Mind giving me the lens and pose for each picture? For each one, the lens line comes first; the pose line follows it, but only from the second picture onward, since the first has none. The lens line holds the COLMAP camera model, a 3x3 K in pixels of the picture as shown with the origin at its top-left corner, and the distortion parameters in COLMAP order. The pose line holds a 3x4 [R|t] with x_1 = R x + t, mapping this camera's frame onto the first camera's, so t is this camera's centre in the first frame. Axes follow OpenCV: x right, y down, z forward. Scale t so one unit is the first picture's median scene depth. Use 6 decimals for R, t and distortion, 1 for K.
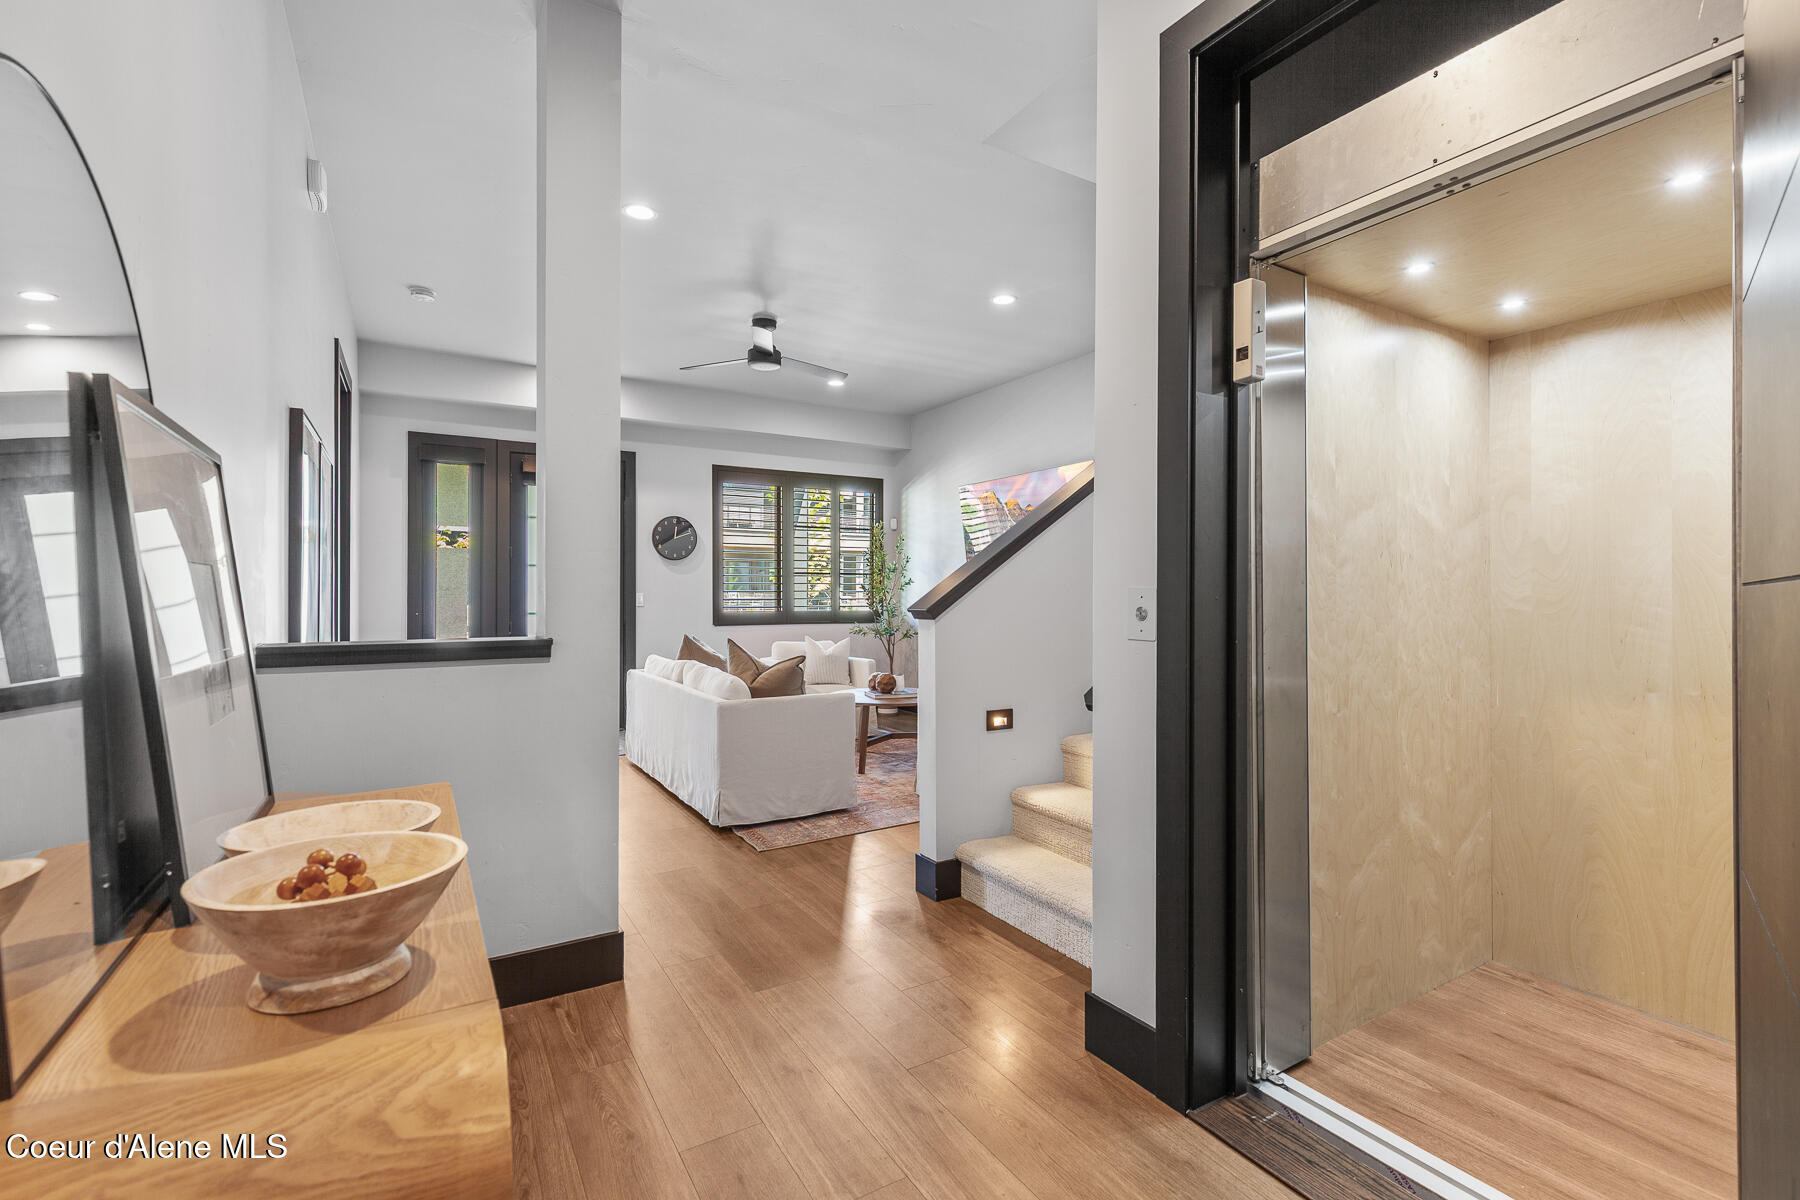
lens RADIAL K [[815.7, 0, 897.3], [0, 815.7, 592.8], [0, 0, 1]] dist [0.009372, -0.000432]
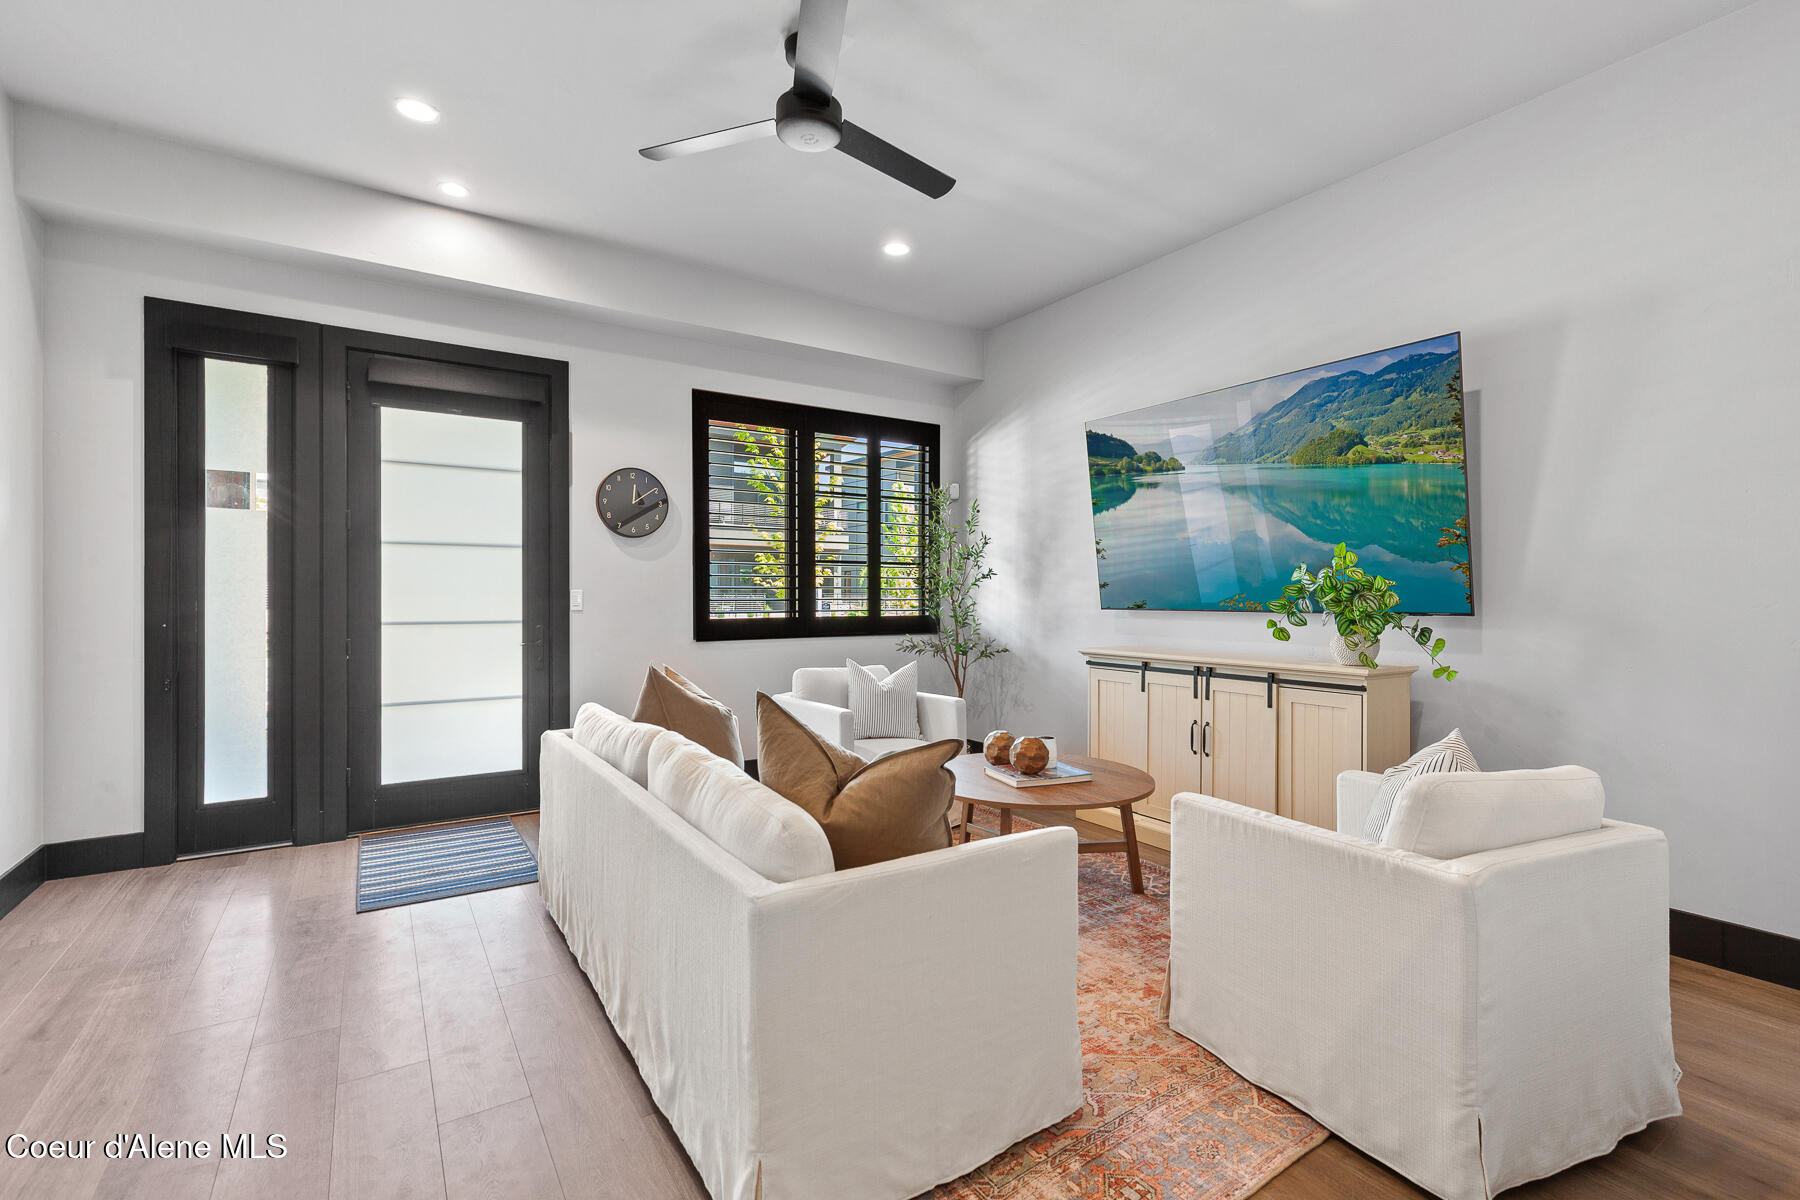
lens RADIAL K [[815.7, 0, 900.9], [0, 815.7, 597.2], [0, 0, 1]] dist [0.009372, -0.000432]
pose [[0.998923, -0.000243, 0.046404, -0.095241], [0.000088, 0.999994, 0.003337, 0.003872], [-0.046405, -0.003329, 0.998917, 0.359338]]
